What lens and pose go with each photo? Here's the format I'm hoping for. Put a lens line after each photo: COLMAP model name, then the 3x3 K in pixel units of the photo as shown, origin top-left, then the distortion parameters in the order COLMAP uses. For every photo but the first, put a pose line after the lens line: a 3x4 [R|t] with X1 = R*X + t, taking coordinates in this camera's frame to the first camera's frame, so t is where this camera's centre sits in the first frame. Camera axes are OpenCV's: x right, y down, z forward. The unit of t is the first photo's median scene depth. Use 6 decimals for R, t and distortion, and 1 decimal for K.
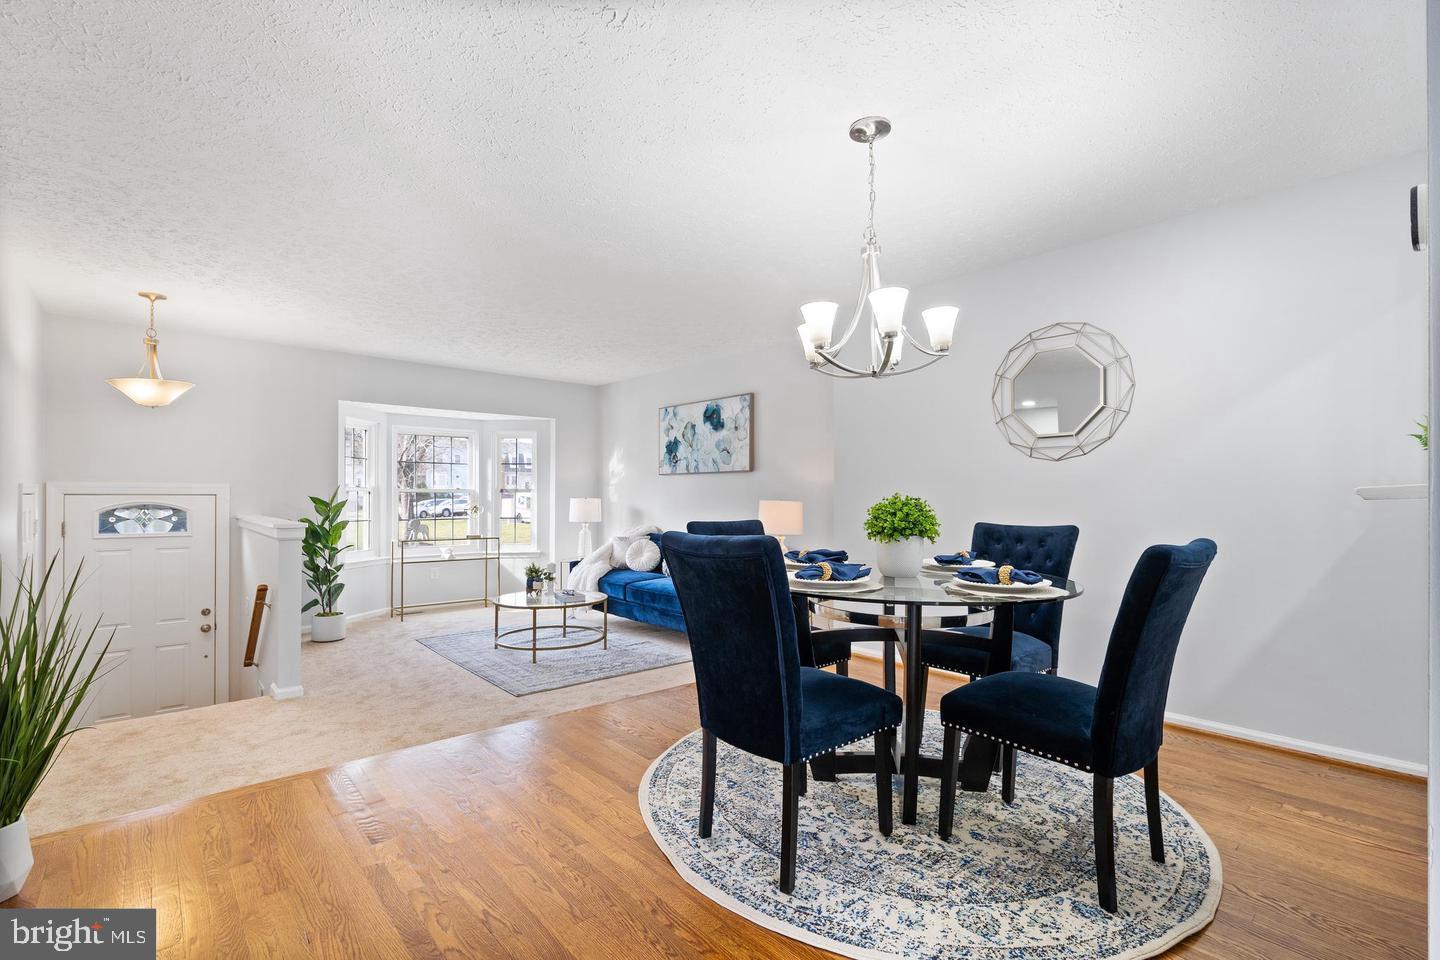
lens RADIAL K [[656.8, 0, 717.9], [0, 656.8, 486.3], [0, 0, 1]] dist [-0.004007, 0.002544]
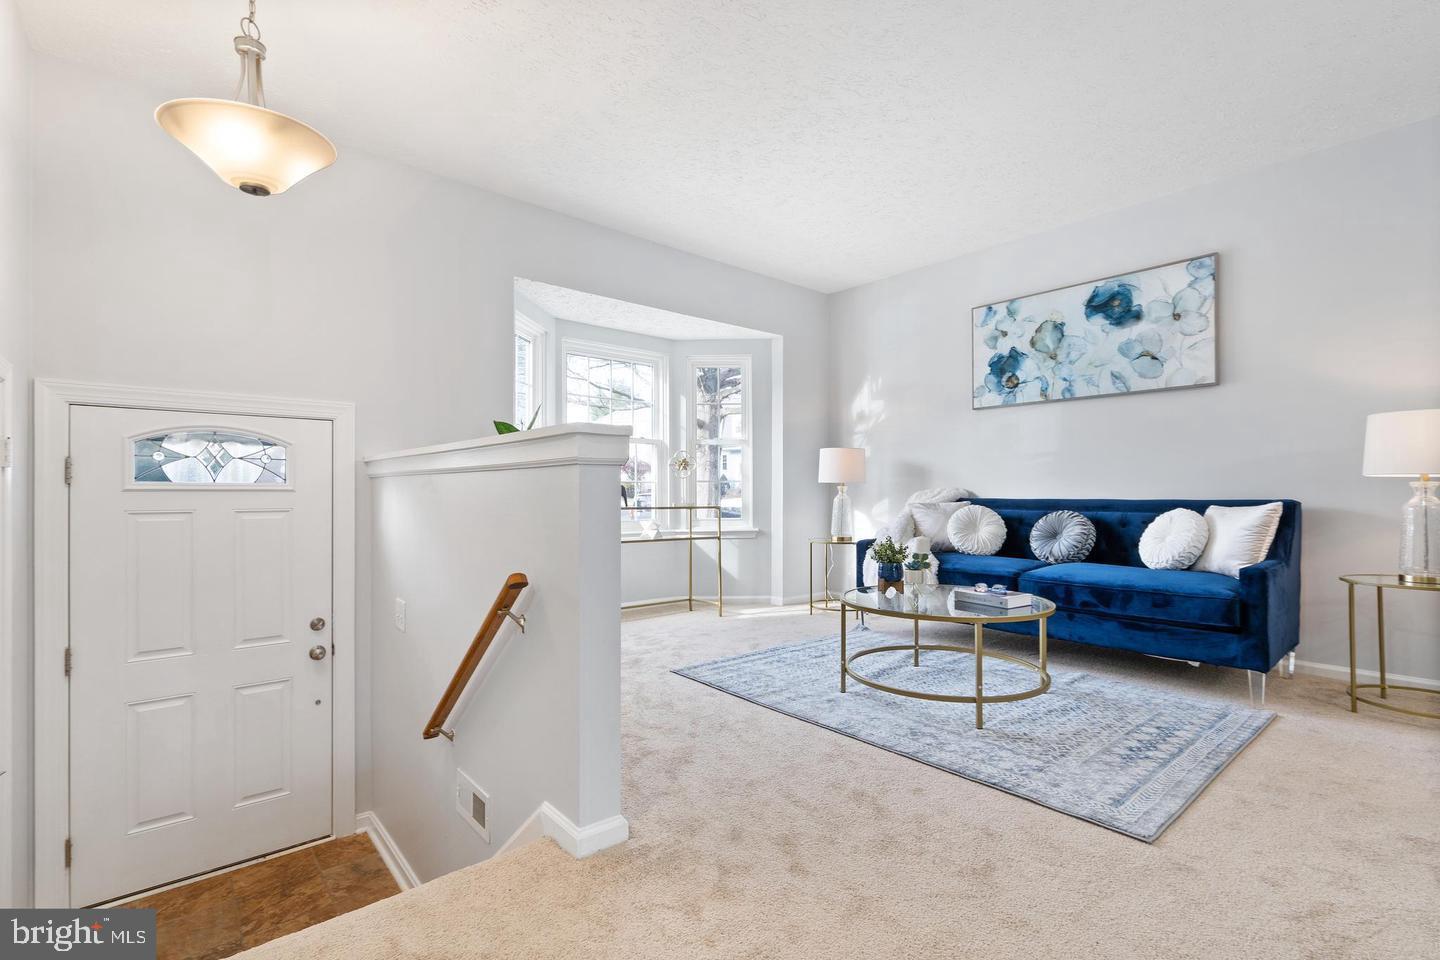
lens RADIAL K [[656.8, 0, 723.8], [0, 656.8, 482.5], [0, 0, 1]] dist [-0.004007, 0.002544]
pose [[0.999929, -0.003138, -0.011535, -0.386812], [0.003167, 0.999992, 0.002521, 0.062333], [0.011527, -0.002557, 0.999930, 0.398244]]
